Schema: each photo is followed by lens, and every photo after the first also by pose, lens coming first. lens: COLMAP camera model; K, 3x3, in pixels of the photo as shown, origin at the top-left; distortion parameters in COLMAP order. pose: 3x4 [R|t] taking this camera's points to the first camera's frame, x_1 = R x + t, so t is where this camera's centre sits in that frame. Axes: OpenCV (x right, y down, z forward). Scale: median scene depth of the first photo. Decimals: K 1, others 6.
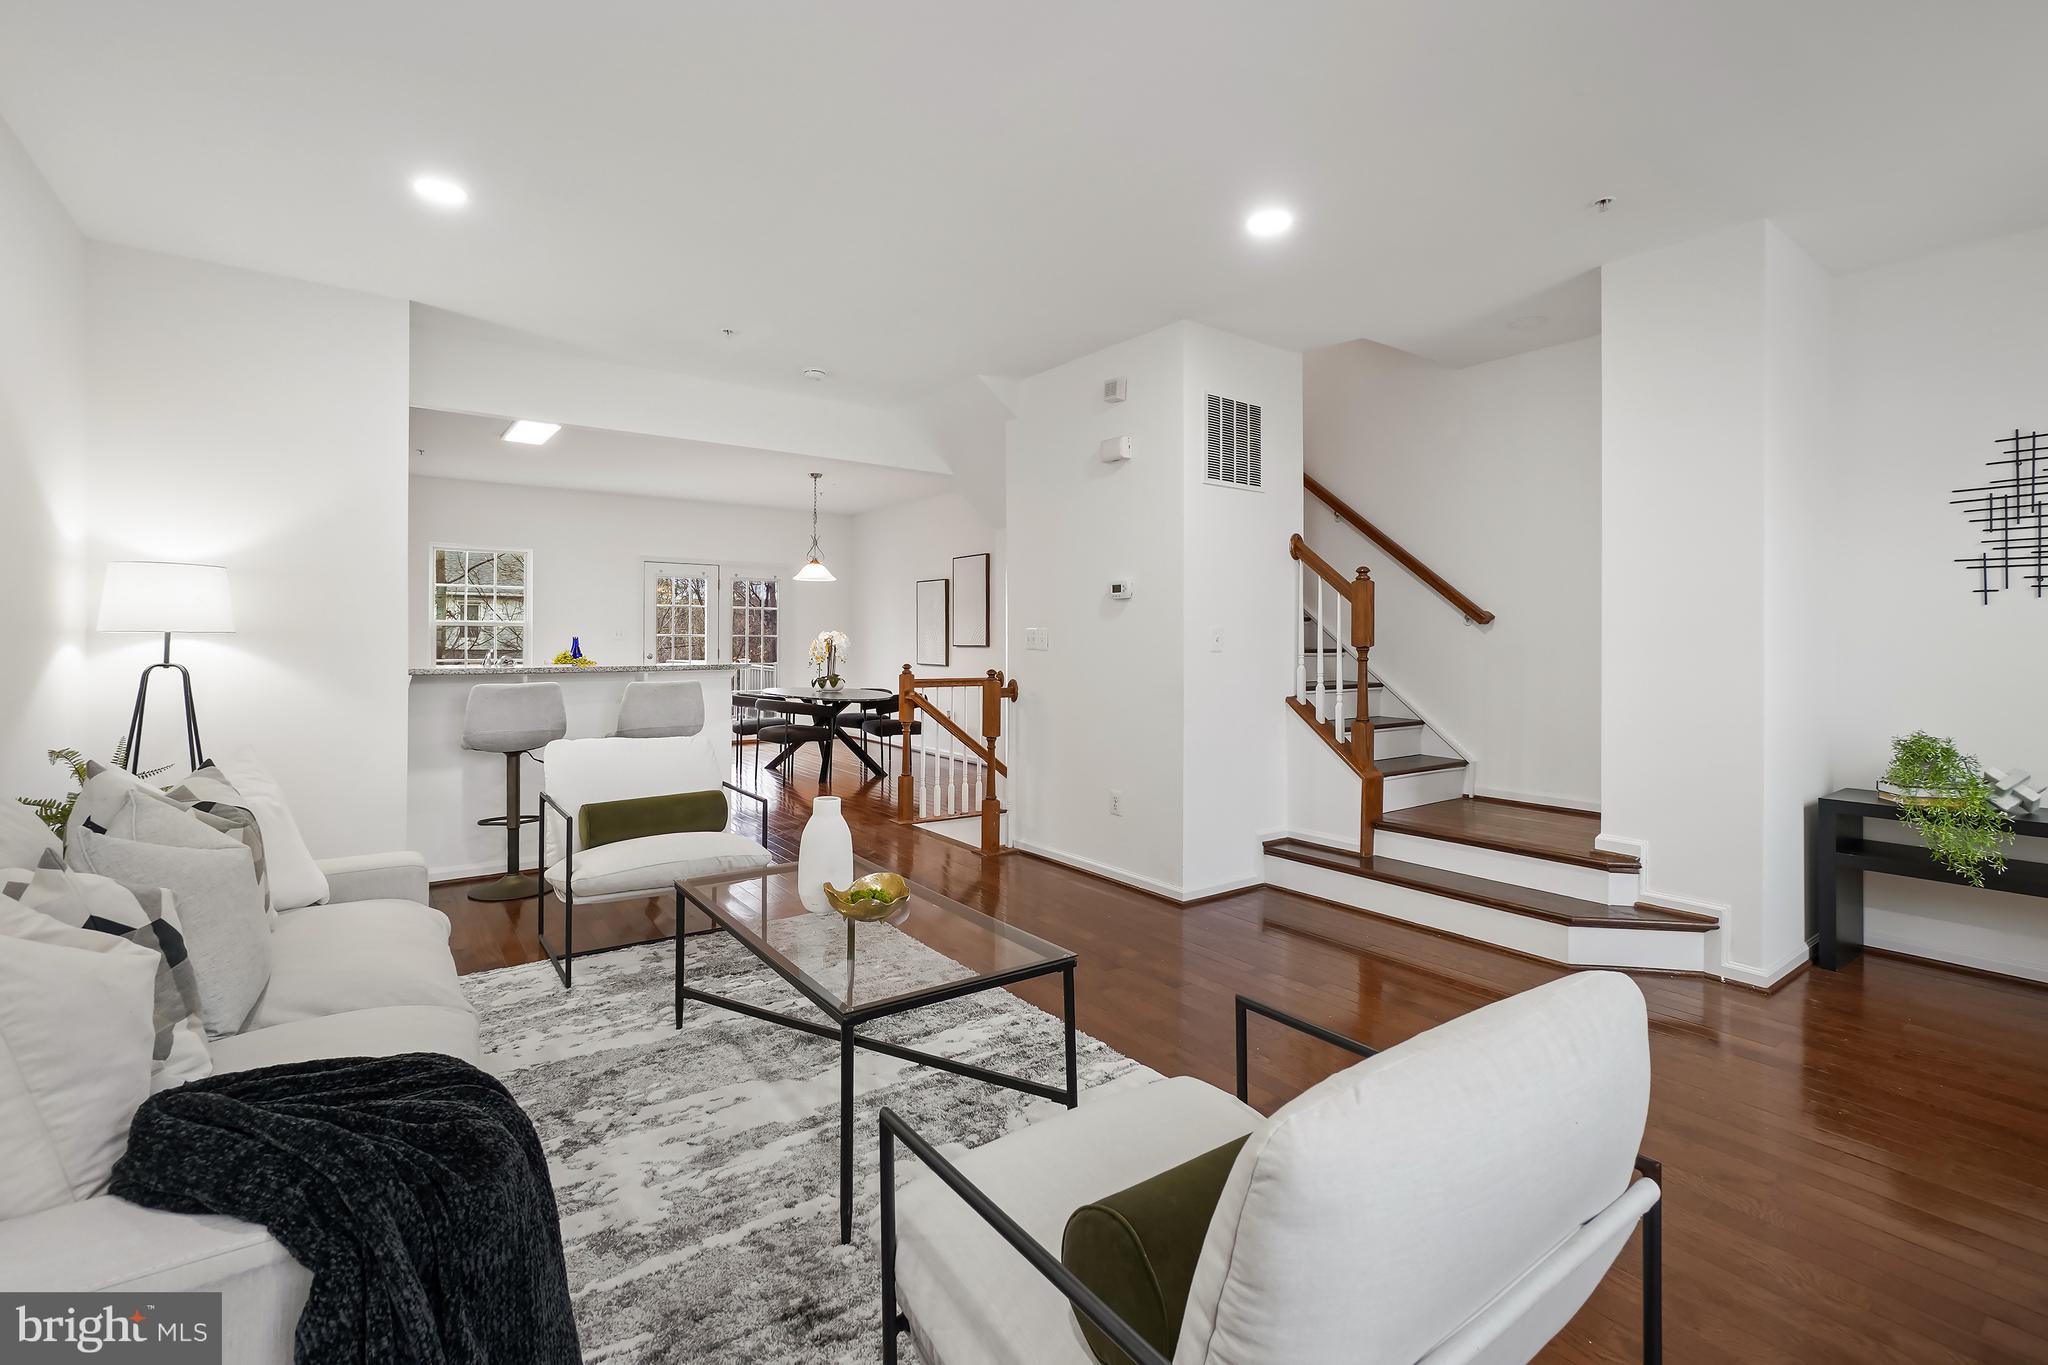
lens RADIAL K [[902.0, 0, 993.7], [0, 902.0, 641.1], [0, 0, 1]] dist [0.029724, 0.000099]
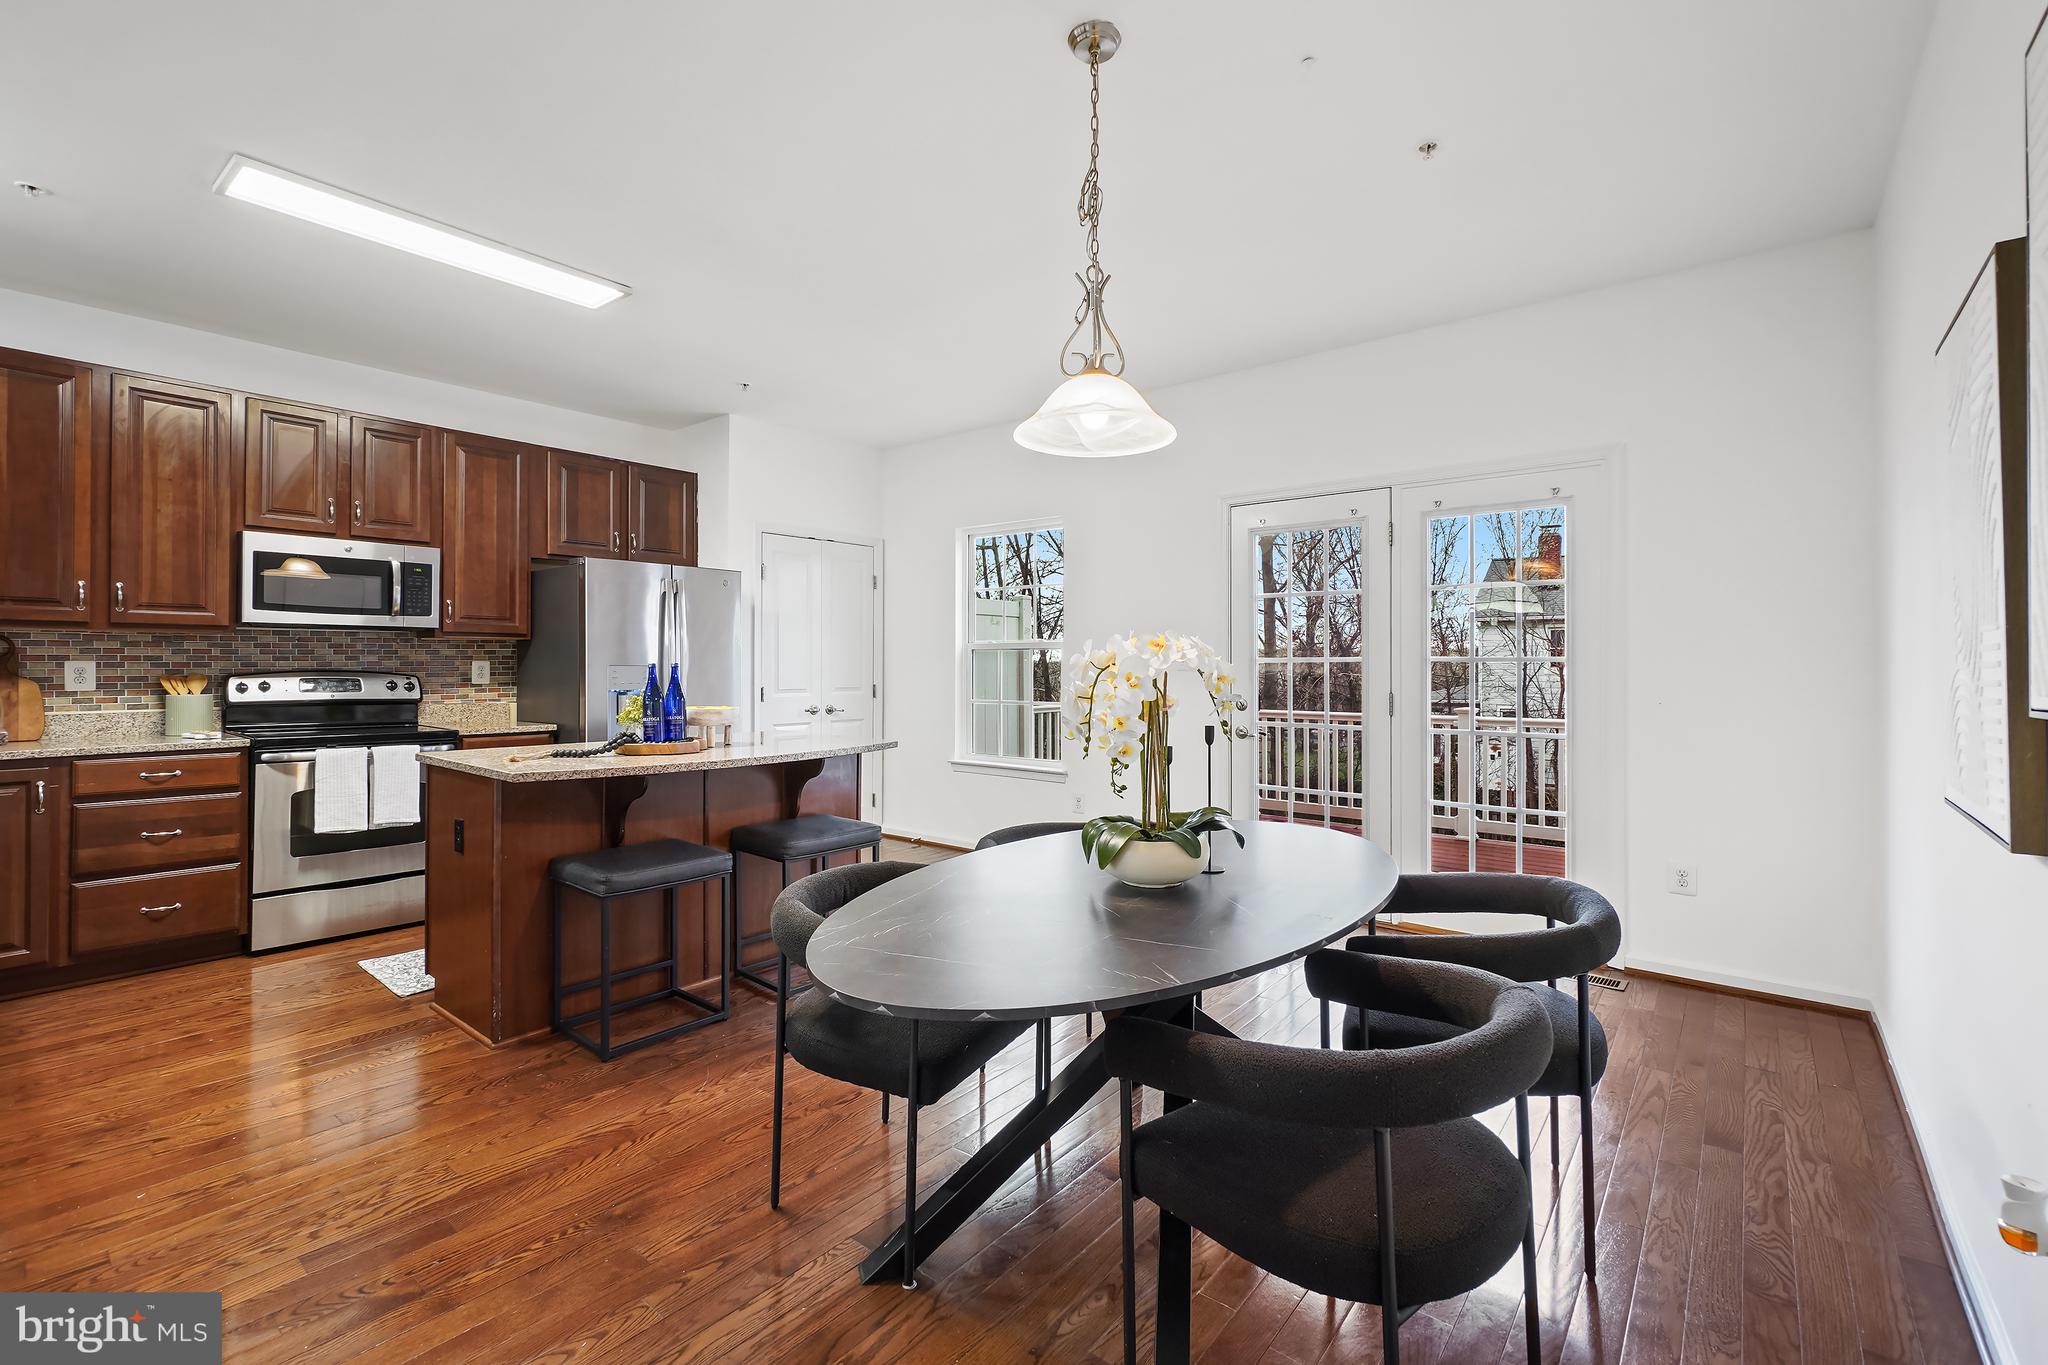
lens RADIAL K [[886.4, 0, 1023.4], [0, 886.4, 660.3], [0, 0, 1]] dist [-0.001936, 0.000406]
pose [[0.270646, -0.011273, -0.962613, 0.074514], [-0.001424, 0.999926, -0.012110, -0.001603], [0.962678, 0.004648, 0.270610, 1.672644]]
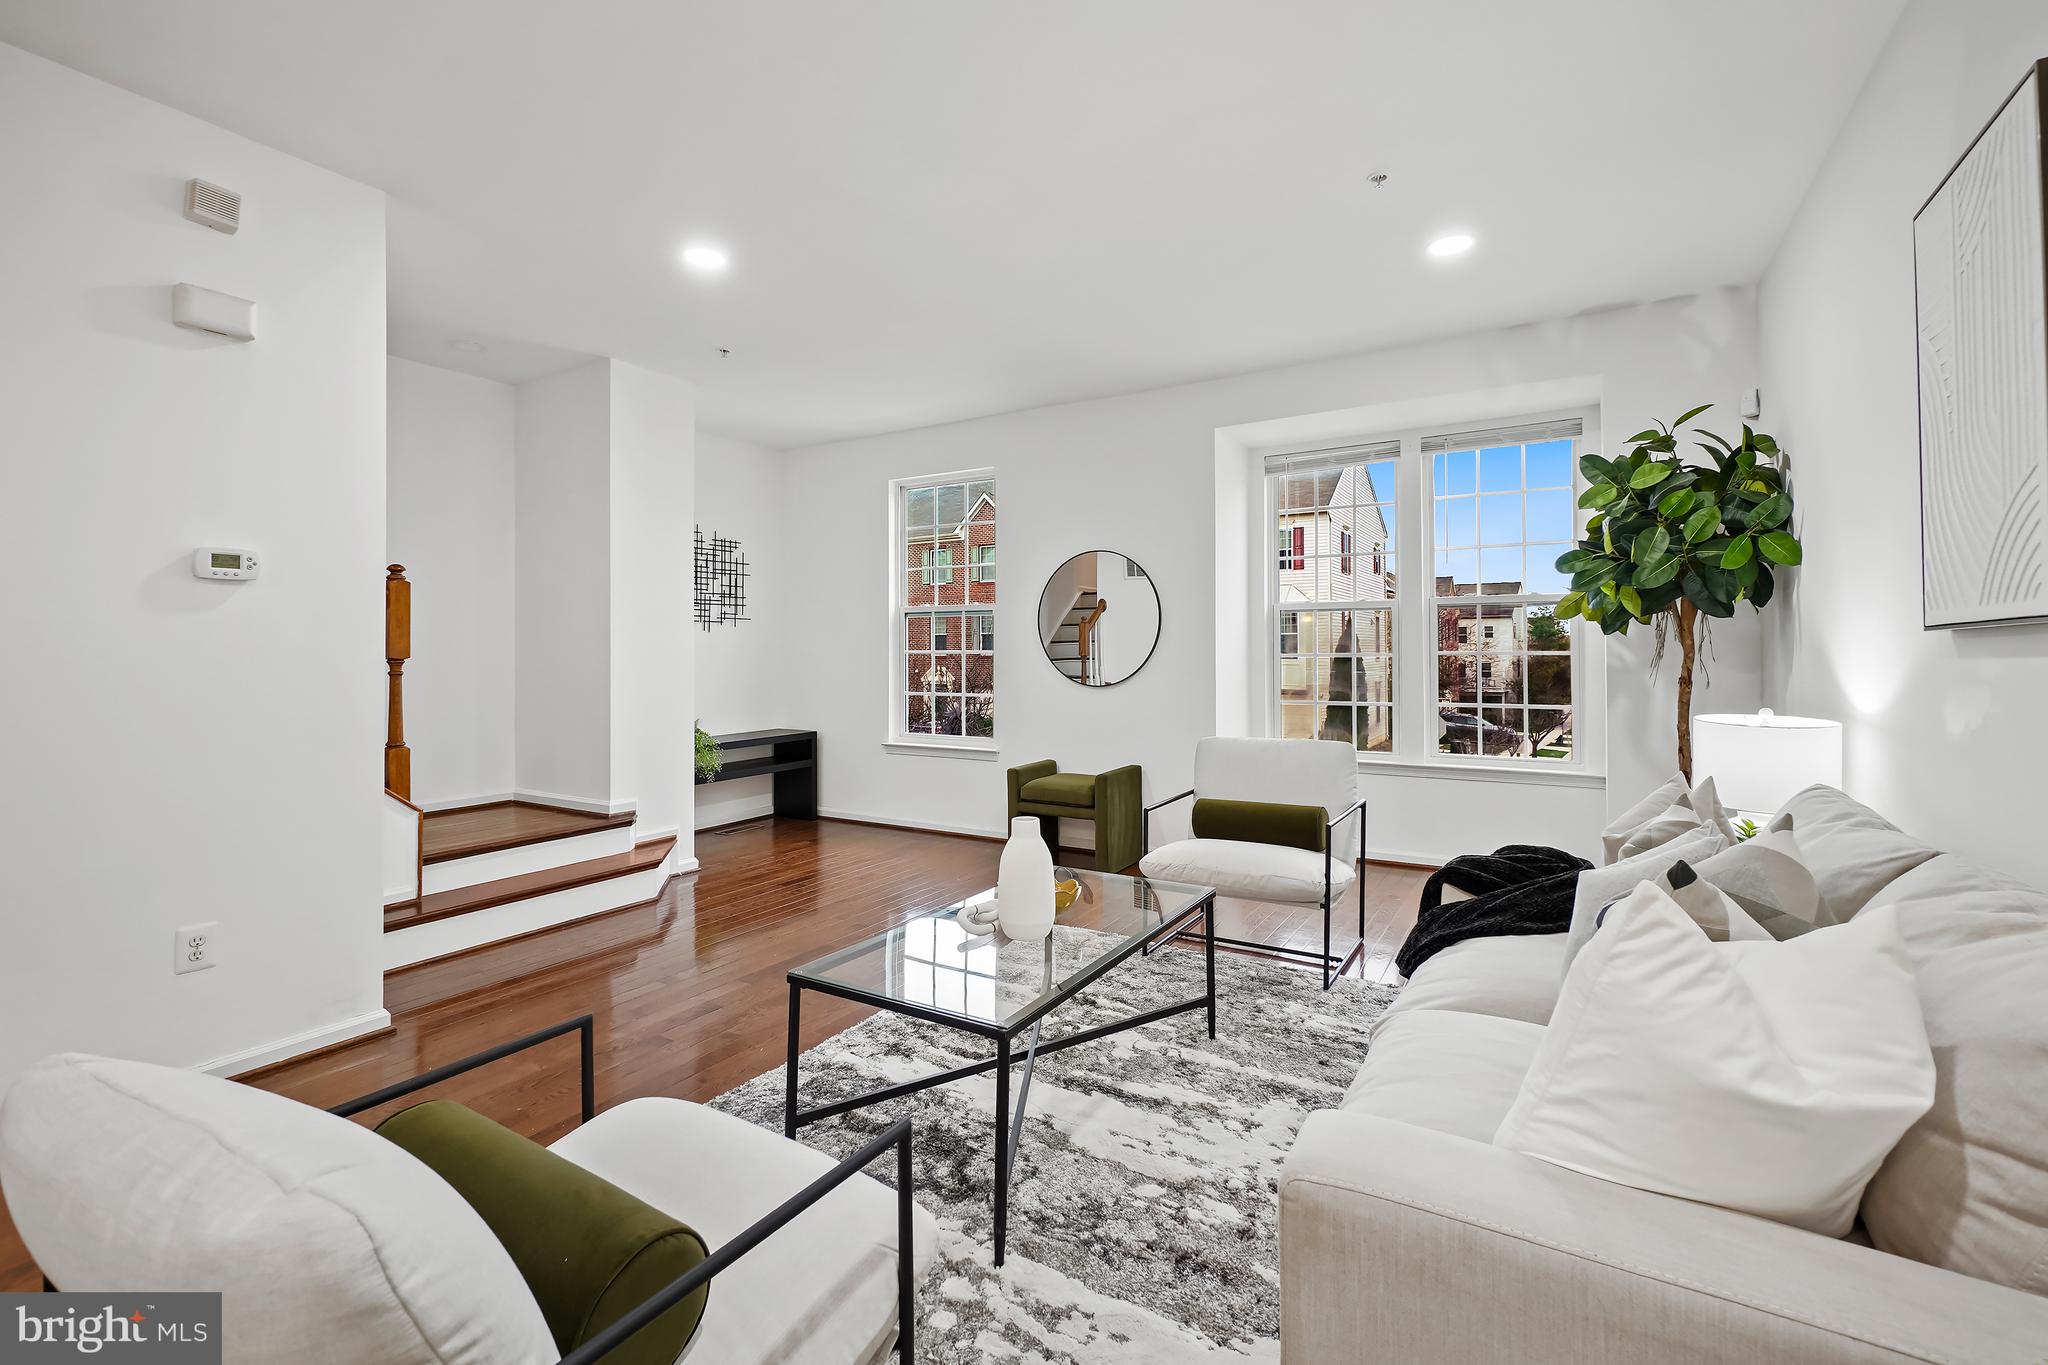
lens RADIAL K [[901.4, 0, 1021.9], [0, 901.4, 664.9], [0, 0, 1]] dist [-0.001525, 0.000138]
pose [[-0.399163, -0.013325, 0.916783, -0.580199], [0.002519, 0.999875, 0.015630, -0.001272], [-0.916876, 0.008548, -0.399080, 0.772391]]
